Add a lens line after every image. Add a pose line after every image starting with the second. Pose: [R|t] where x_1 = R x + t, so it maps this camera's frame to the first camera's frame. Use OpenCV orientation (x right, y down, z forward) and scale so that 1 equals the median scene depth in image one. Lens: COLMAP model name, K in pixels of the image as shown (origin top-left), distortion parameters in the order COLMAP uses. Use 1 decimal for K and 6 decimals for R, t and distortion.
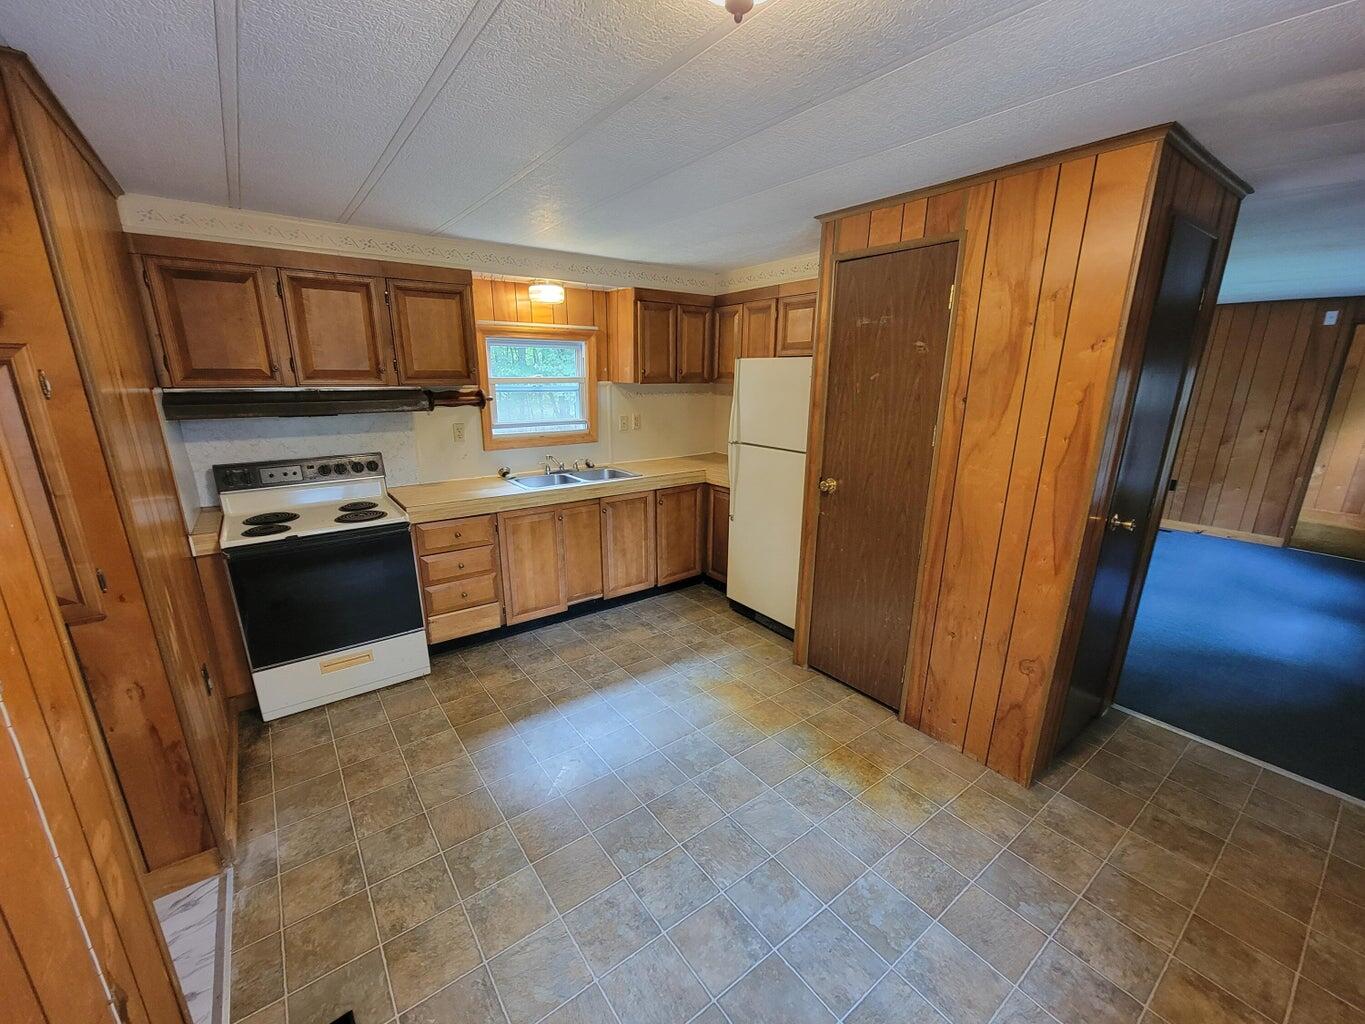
lens RADIAL K [[551.8, 0, 683.6], [0, 551.8, 517.2], [0, 0, 1]] dist [-0.001185, -0.000752]
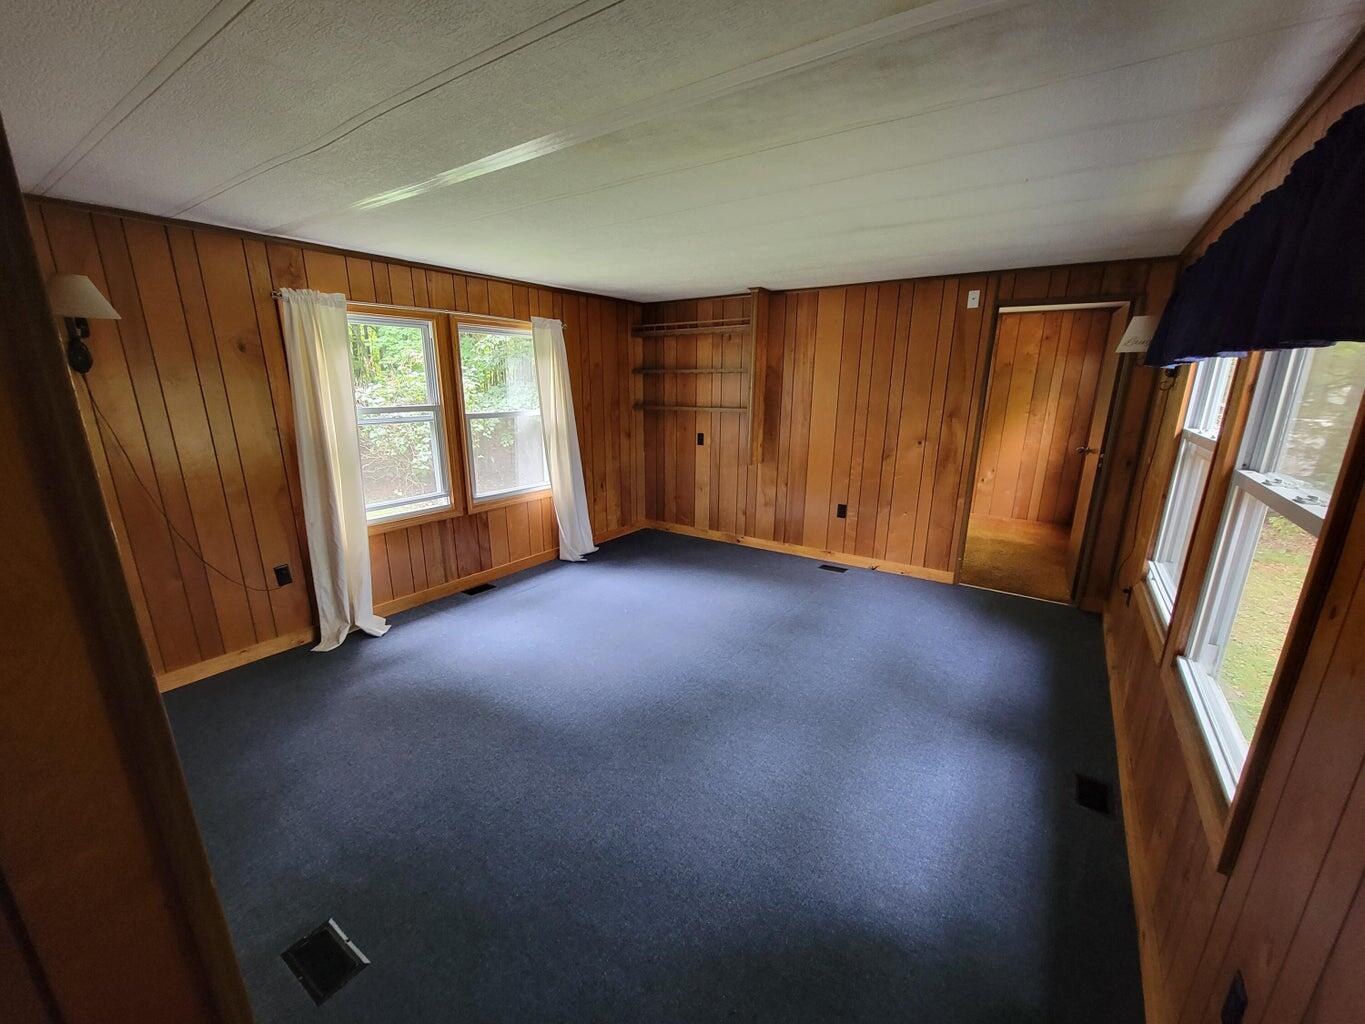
lens RADIAL K [[551.8, 0, 679.6], [0, 551.8, 517.8], [0, 0, 1]] dist [-0.001185, -0.000752]
pose [[0.949173, -0.084008, 0.303336, 0.474667], [0.084144, 0.996373, 0.012647, -0.088683], [-0.303298, 0.013520, 0.952800, 0.351044]]
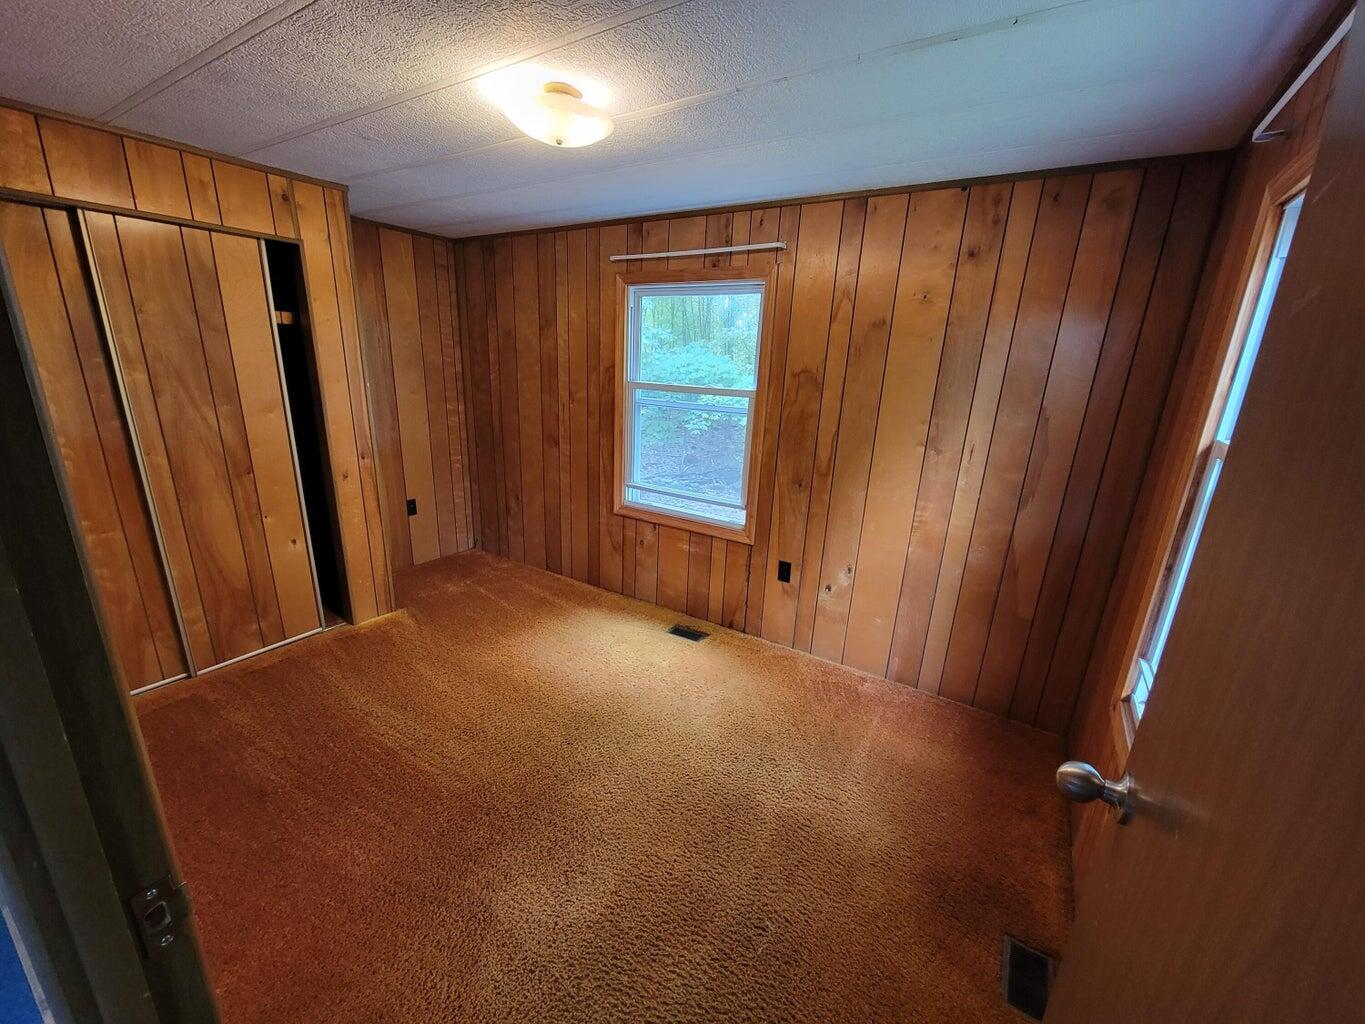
lens RADIAL K [[551.8, 0, 684.0], [0, 551.8, 519.6], [0, 0, 1]] dist [-0.001185, -0.000752]
pose [[0.938942, -0.068294, 0.337229, 0.928133], [0.055643, 0.997342, 0.047050, -0.161424], [-0.339546, -0.025413, 0.940246, 0.672335]]
